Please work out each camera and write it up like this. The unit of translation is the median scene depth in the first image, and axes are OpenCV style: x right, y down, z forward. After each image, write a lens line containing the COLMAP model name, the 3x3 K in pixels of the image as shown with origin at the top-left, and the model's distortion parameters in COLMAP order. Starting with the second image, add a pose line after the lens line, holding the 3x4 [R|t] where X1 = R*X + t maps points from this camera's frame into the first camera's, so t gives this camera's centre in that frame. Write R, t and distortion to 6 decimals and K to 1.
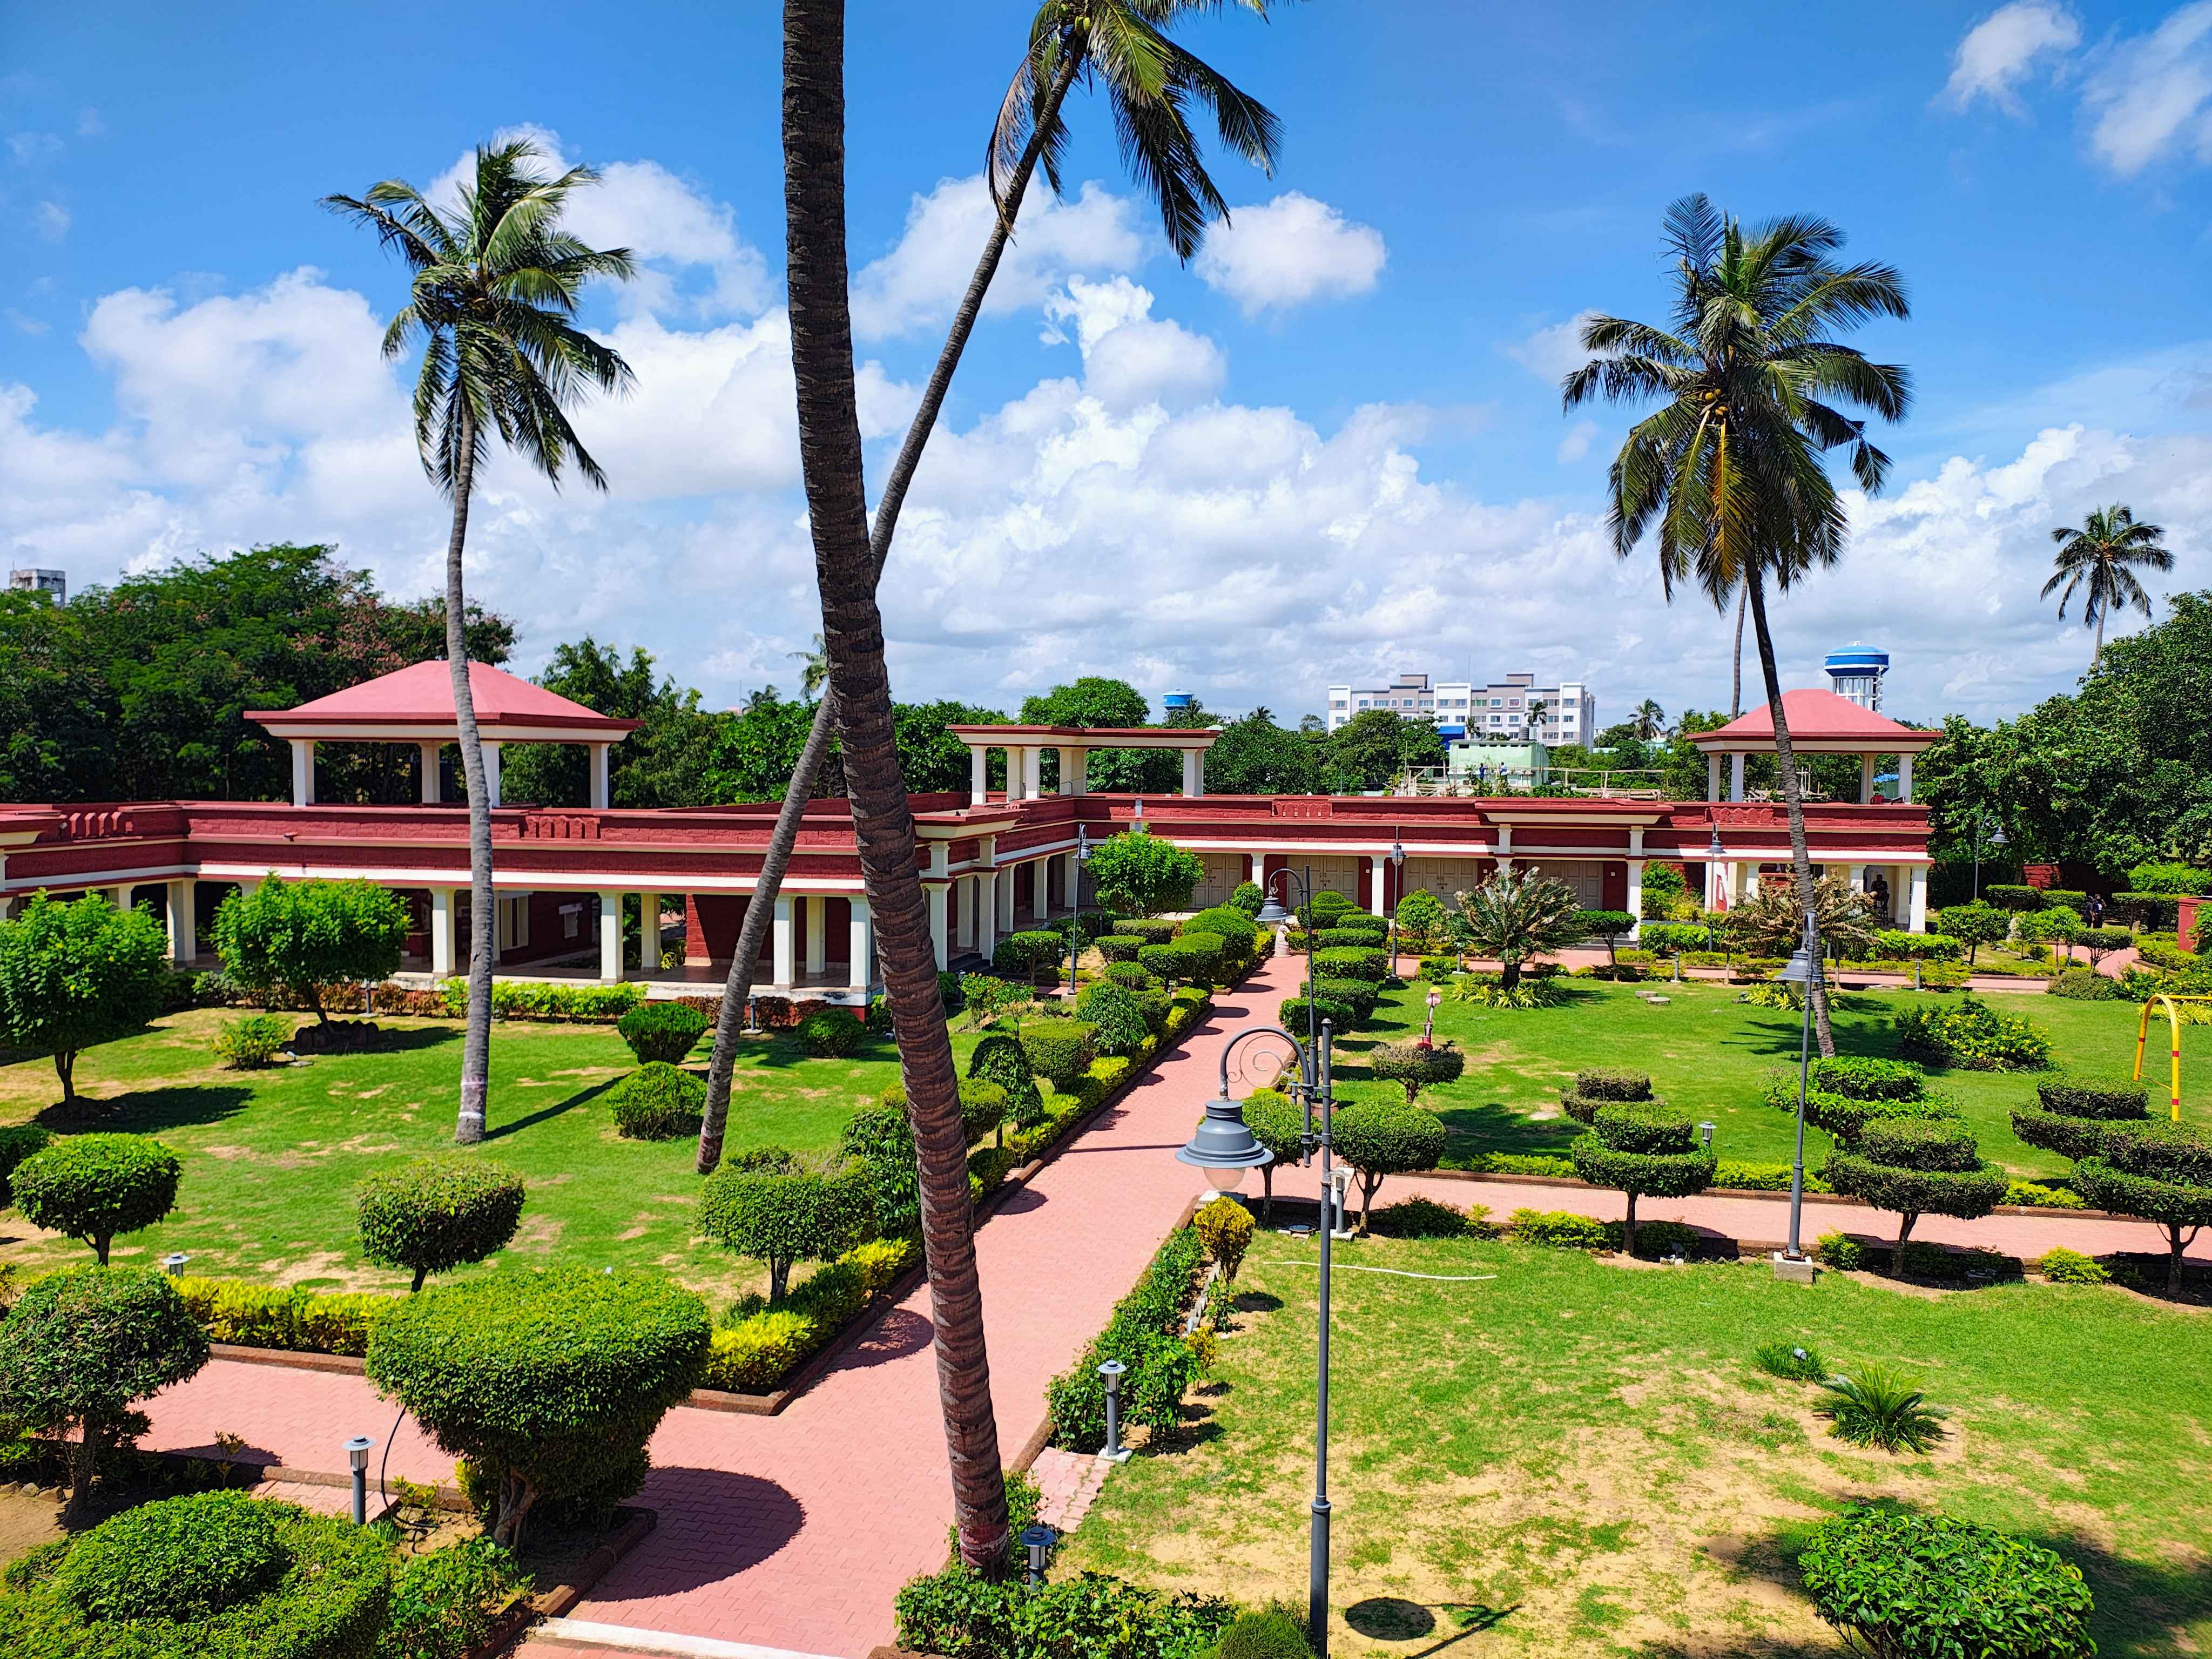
lens RADIAL K [[1503.2, 0, 1111.0], [0, 1503.2, 826.7], [0, 0, 1]] dist [-0.007223, -0.045650]
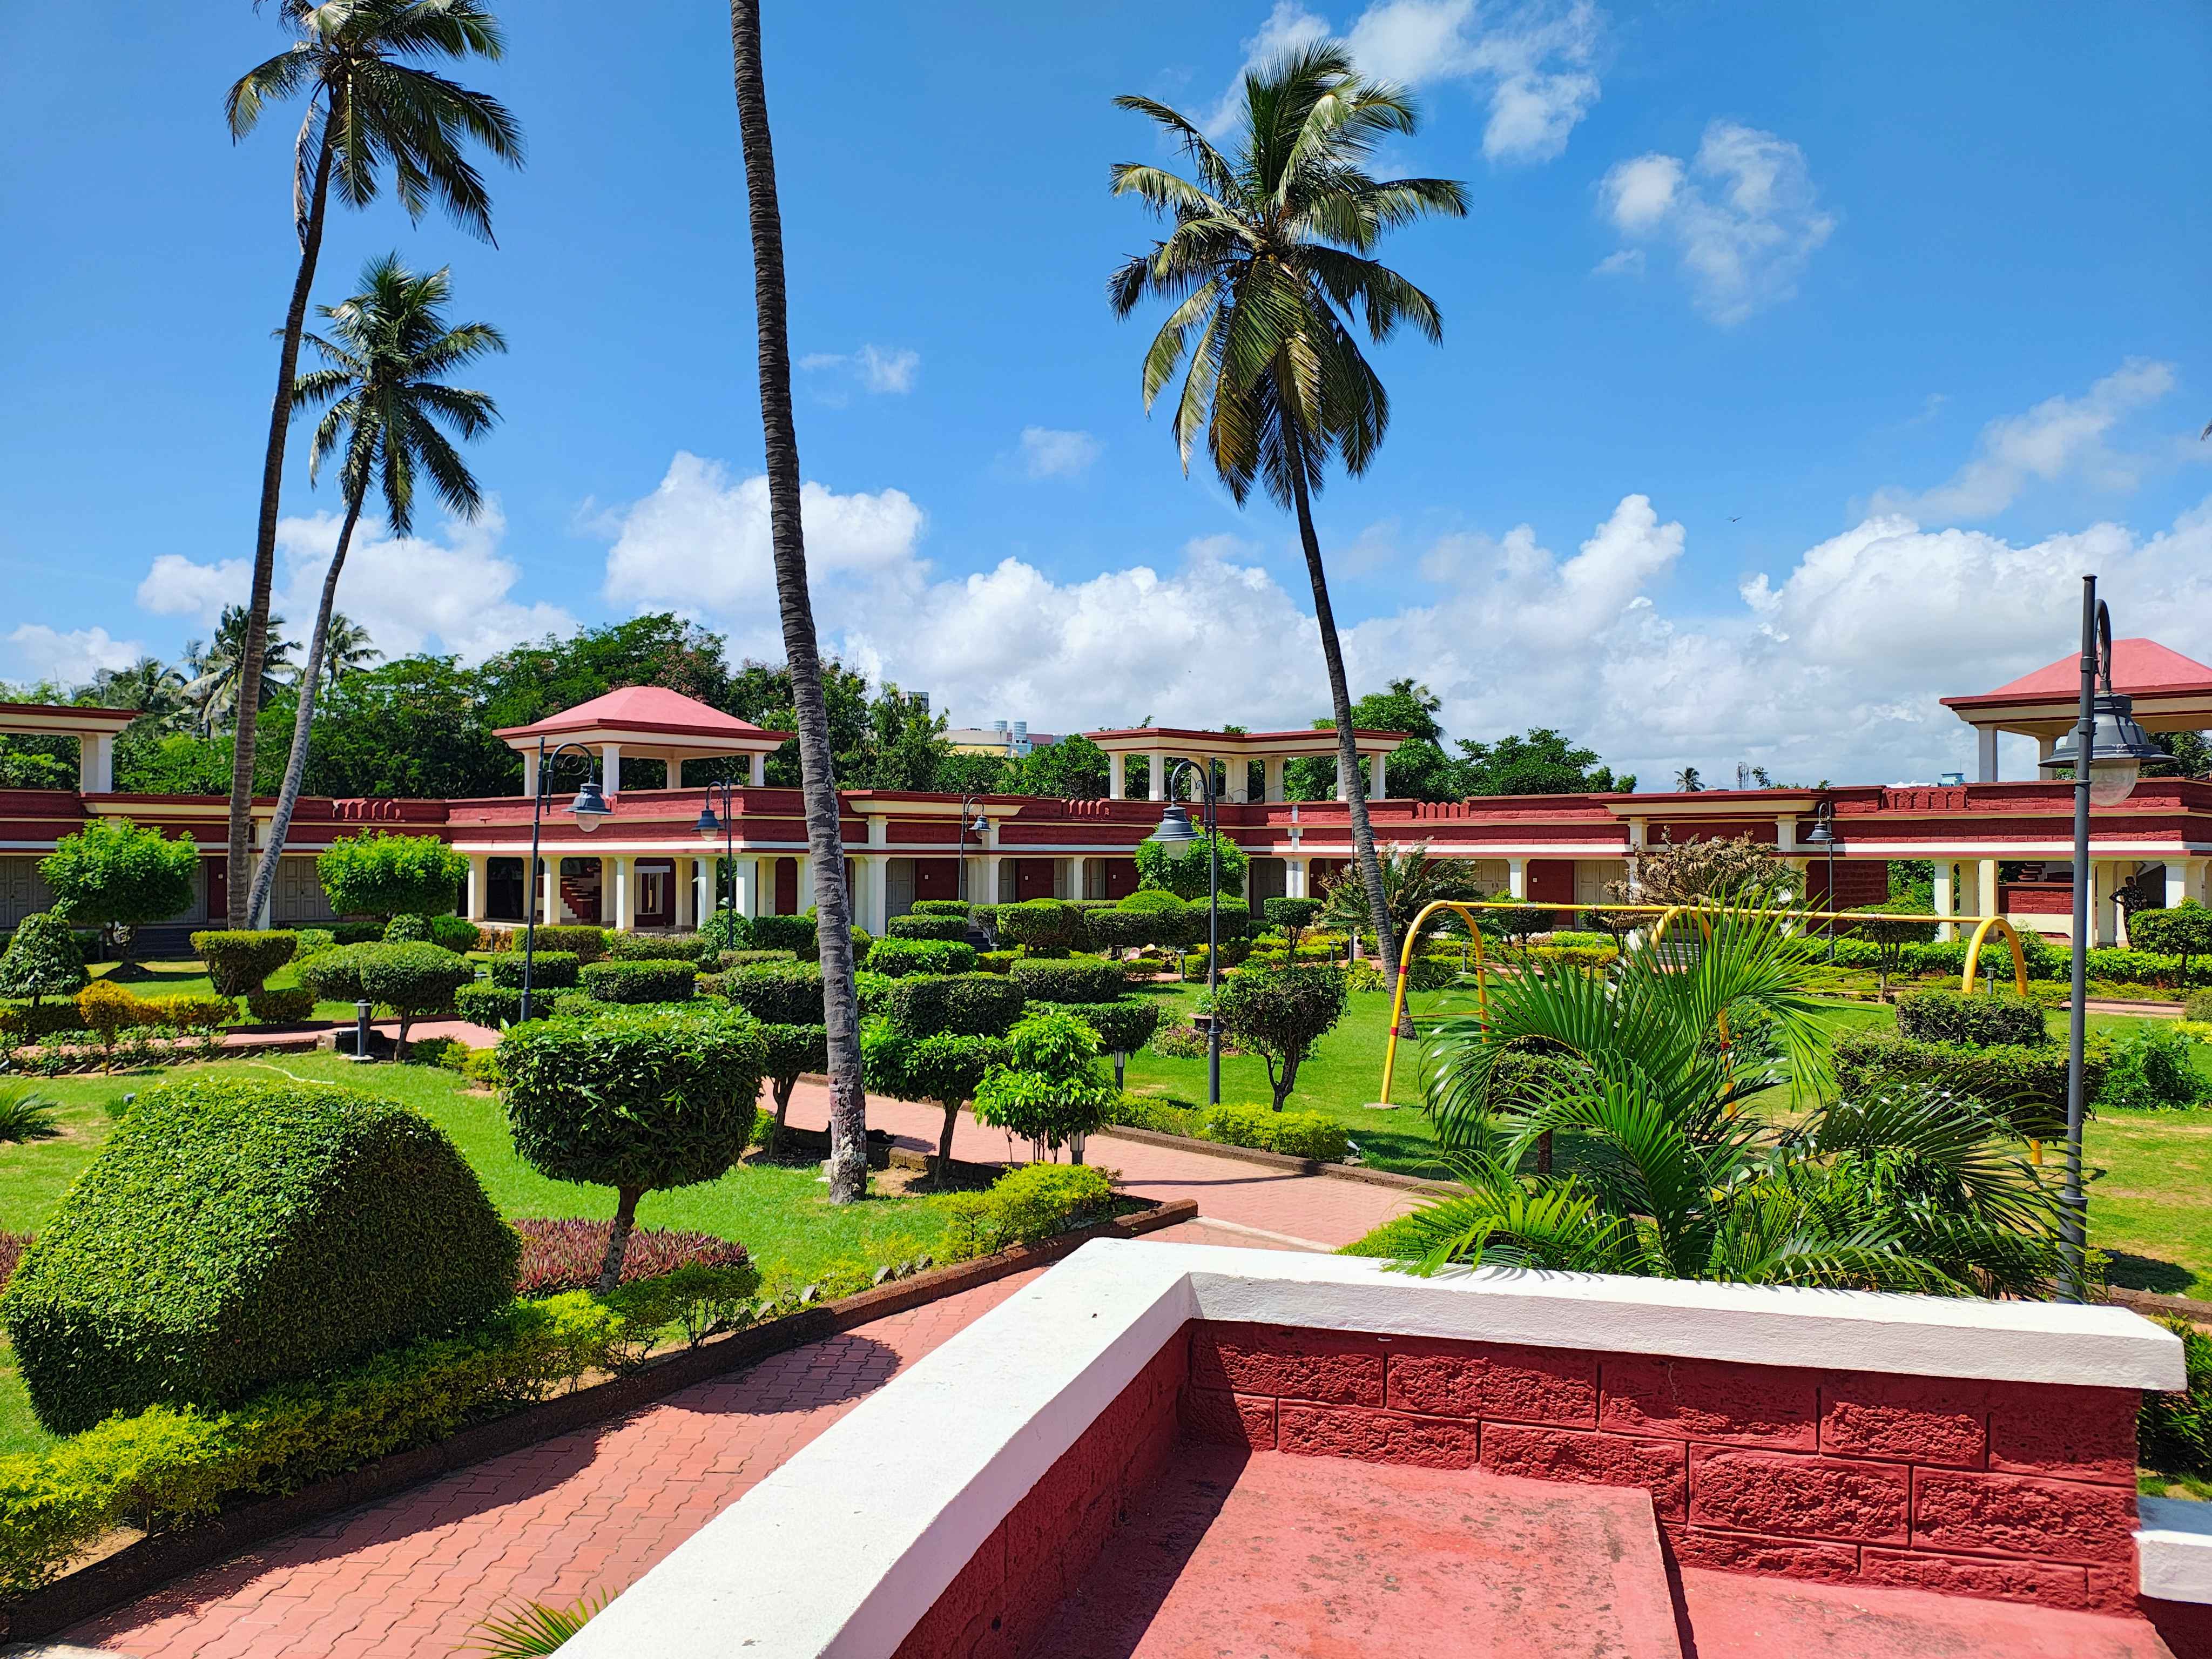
lens RADIAL K [[1503.2, 0, 1106.4], [0, 1503.2, 836.5], [0, 0, 1]] dist [-0.007223, -0.045650]
pose [[0.847491, -0.010795, -0.530700, 0.778446], [-0.020278, 0.998405, -0.052690, 0.101056], [0.530423, 0.055416, 0.845920, 0.218896]]
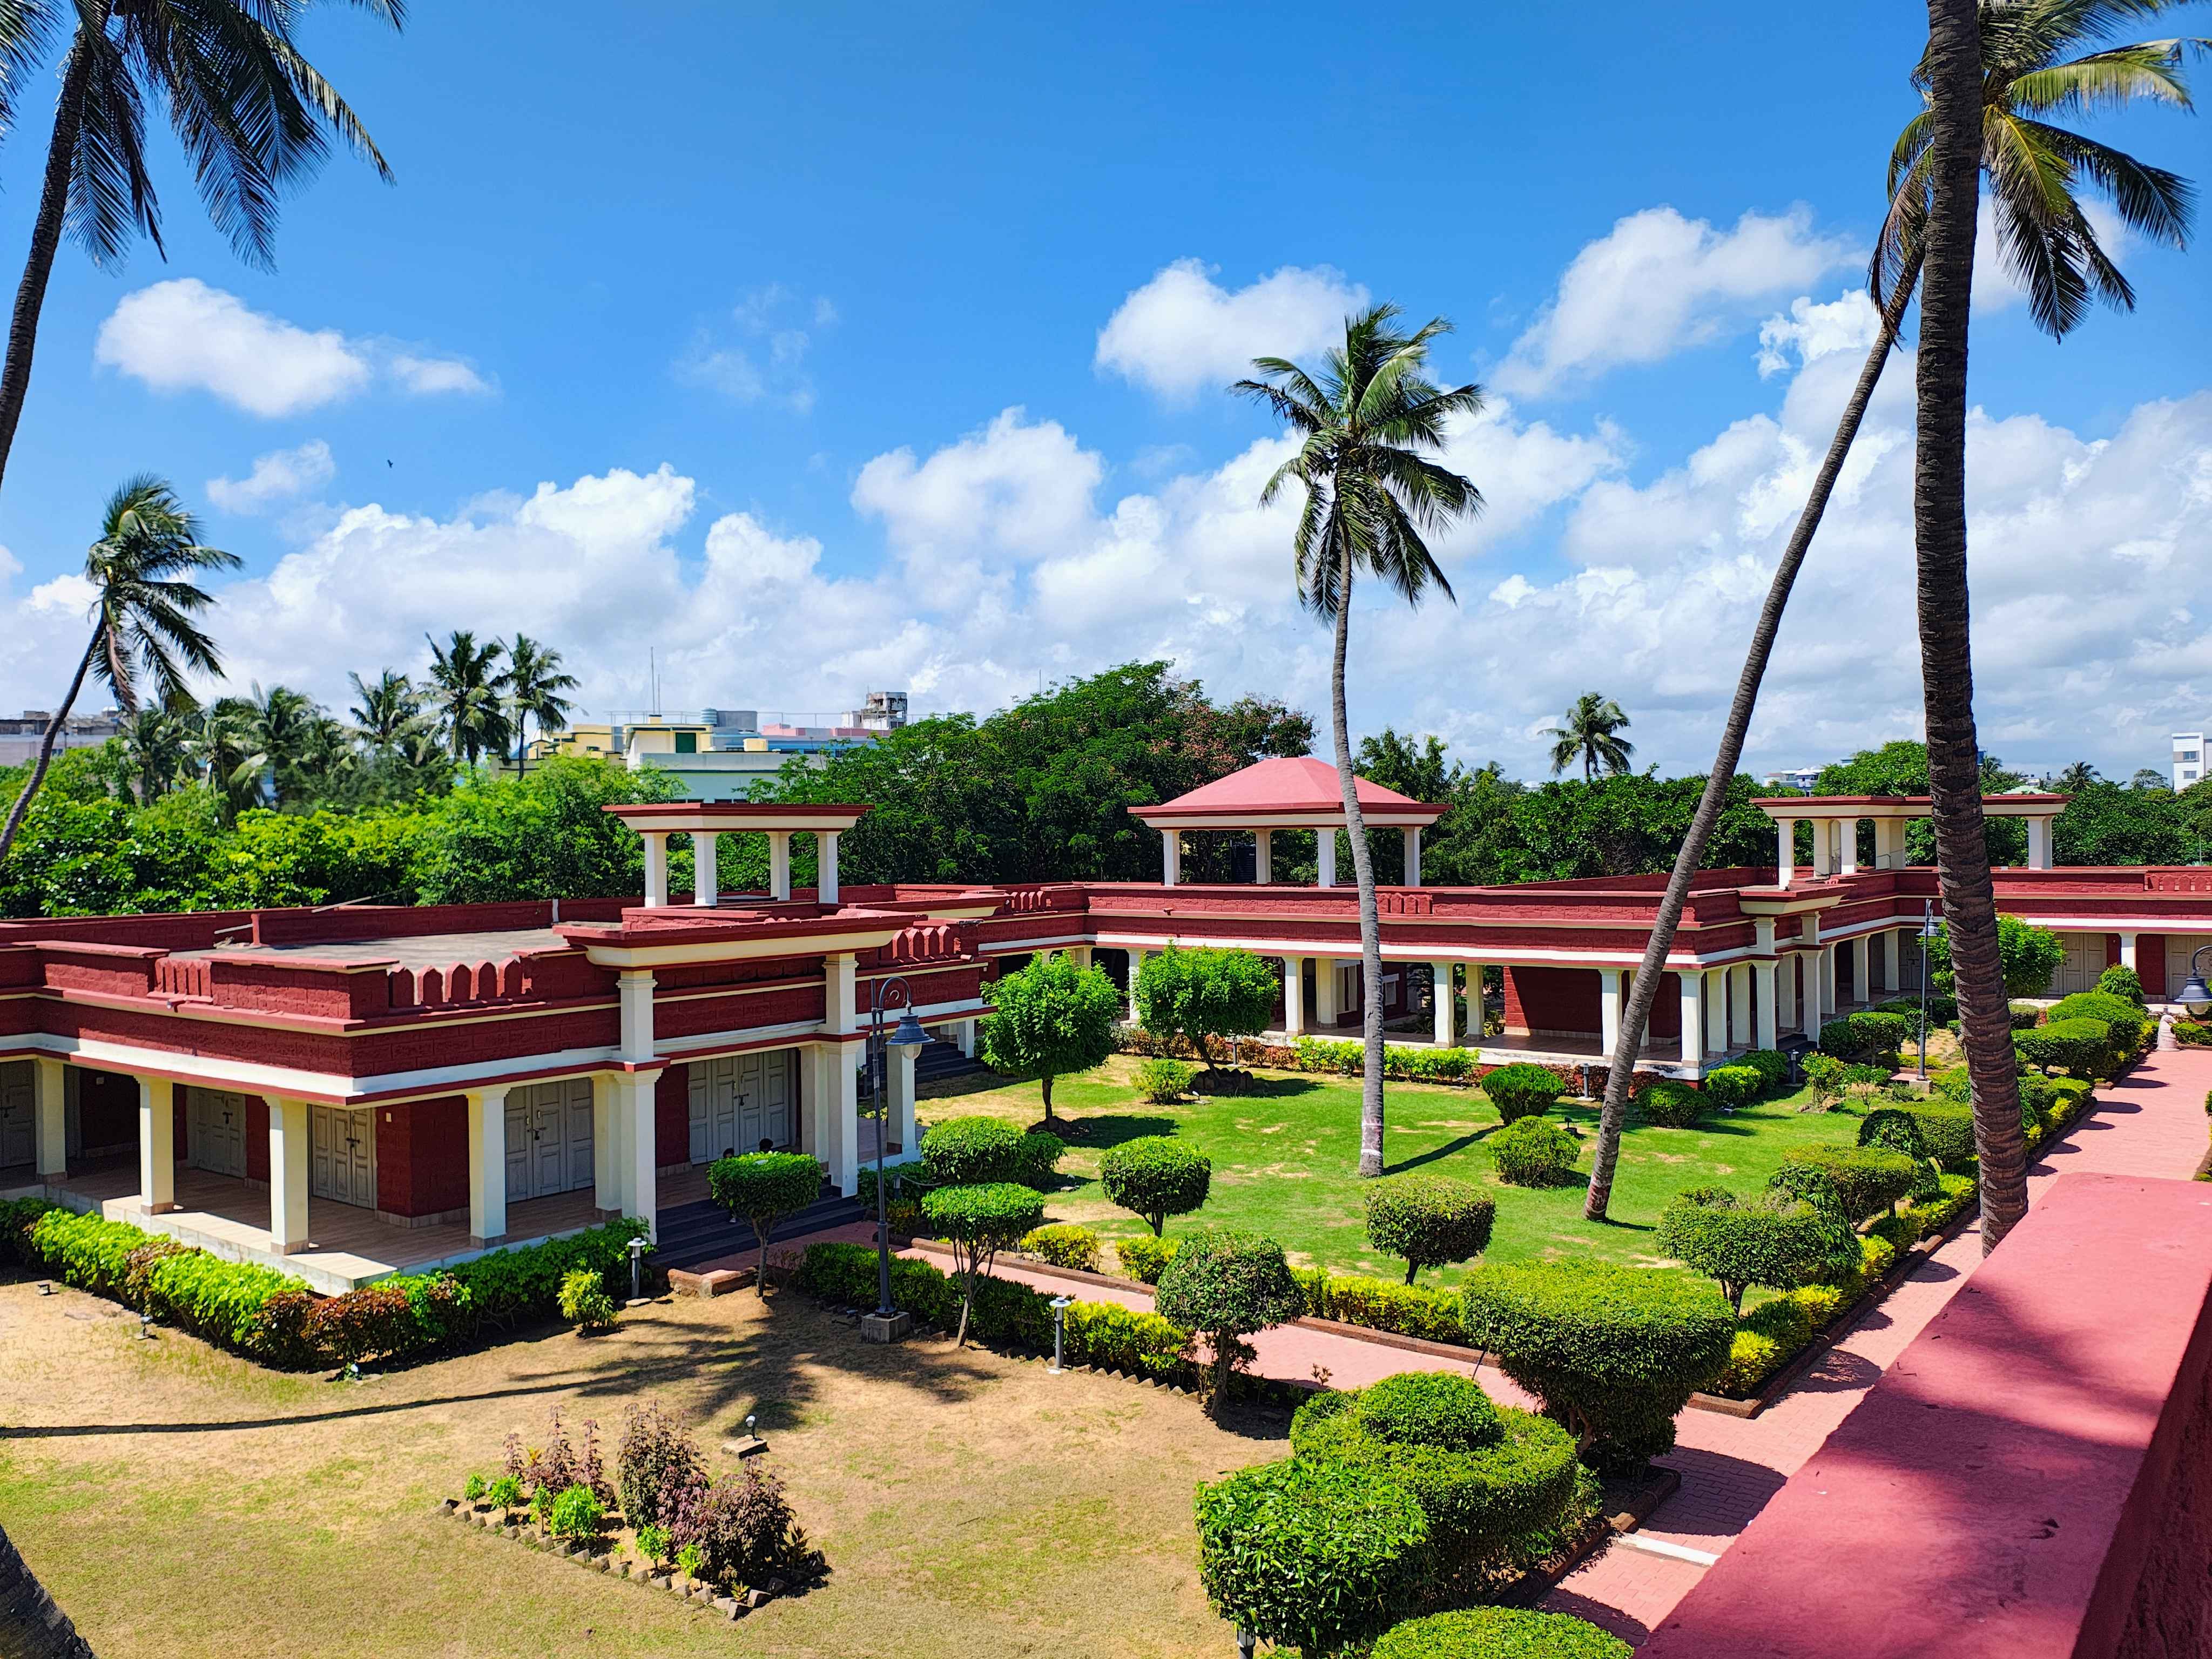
lens RADIAL K [[1503.2, 0, 1096.2], [0, 1503.2, 825.0], [0, 0, 1]] dist [-0.007223, -0.045650]
pose [[0.882404, -0.024469, -0.469855, -0.048963], [-0.000504, 0.998597, -0.052950, 0.001643], [0.470491, 0.046960, 0.881154, -0.100050]]
